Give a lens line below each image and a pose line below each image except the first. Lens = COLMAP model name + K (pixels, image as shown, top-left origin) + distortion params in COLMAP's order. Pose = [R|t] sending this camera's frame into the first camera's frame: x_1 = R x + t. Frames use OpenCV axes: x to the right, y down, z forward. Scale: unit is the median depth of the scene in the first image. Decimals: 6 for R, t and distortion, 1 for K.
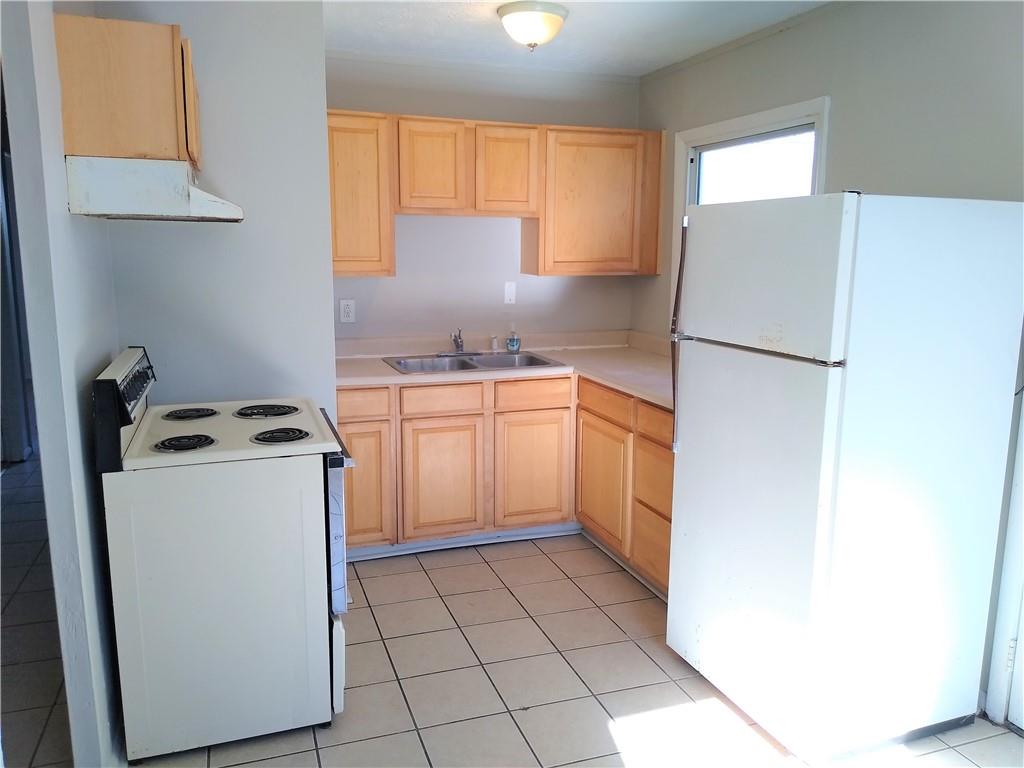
lens RADIAL K [[785.2, 0, 512.0], [0, 785.2, 384.0], [0, 0, 1]] dist [0.079334, -0.120344]
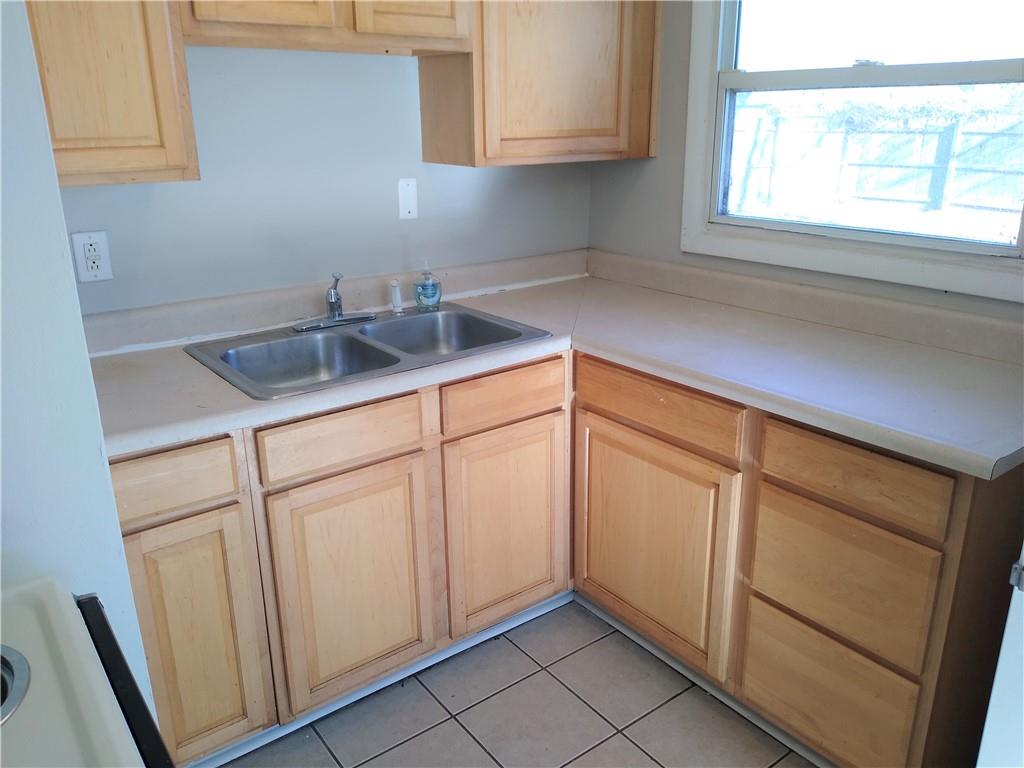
lens RADIAL K [[785.2, 0, 512.0], [0, 785.2, 384.0], [0, 0, 1]] dist [0.079334, -0.120344]
pose [[0.952231, -0.113454, 0.283520, -0.118613], [0.070130, 0.984855, 0.158565, -0.079329], [-0.297216, -0.131108, 0.945766, 0.485986]]
